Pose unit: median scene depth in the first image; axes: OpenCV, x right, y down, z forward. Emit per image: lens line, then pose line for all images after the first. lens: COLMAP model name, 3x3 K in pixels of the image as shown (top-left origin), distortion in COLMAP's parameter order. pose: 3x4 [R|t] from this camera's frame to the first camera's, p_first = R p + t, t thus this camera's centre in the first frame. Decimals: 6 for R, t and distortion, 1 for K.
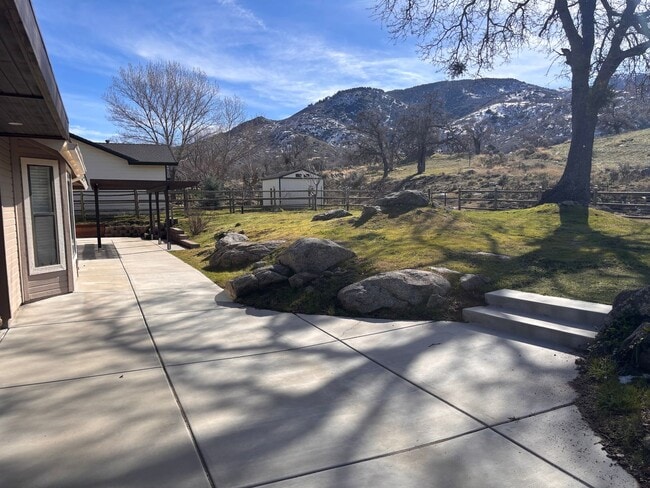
lens RADIAL K [[491.0, 0, 321.7], [0, 491.0, 248.4], [0, 0, 1]] dist [0.028869, -0.011994]
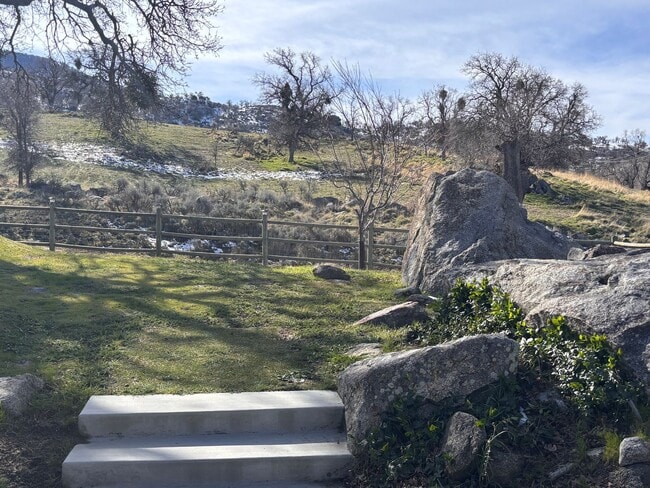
lens RADIAL K [[720.3, 0, 335.5], [0, 720.3, 251.9], [0, 0, 1]] dist [0.016893, 0.000000]
pose [[0.435920, -0.019362, 0.899777, -0.067881], [0.060654, 0.998128, -0.007908, -0.016294], [-0.897939, 0.058022, 0.436278, 0.183565]]
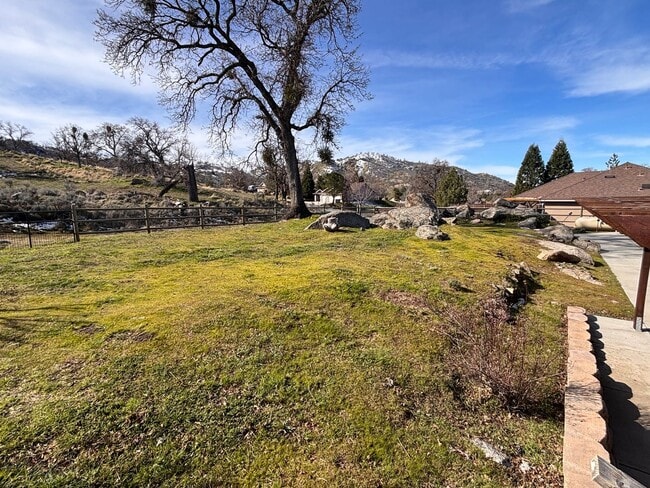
lens RADIAL K [[319.9, 0, 326.7], [0, 319.9, 243.3], [0, 0, 1]] dist [-0.012572, -0.000277]
pose [[-0.536117, -0.110365, 0.836898, -0.329326], [0.099391, 0.976268, 0.192414, -0.171474], [-0.838272, 0.186337, -0.512425, 1.290331]]
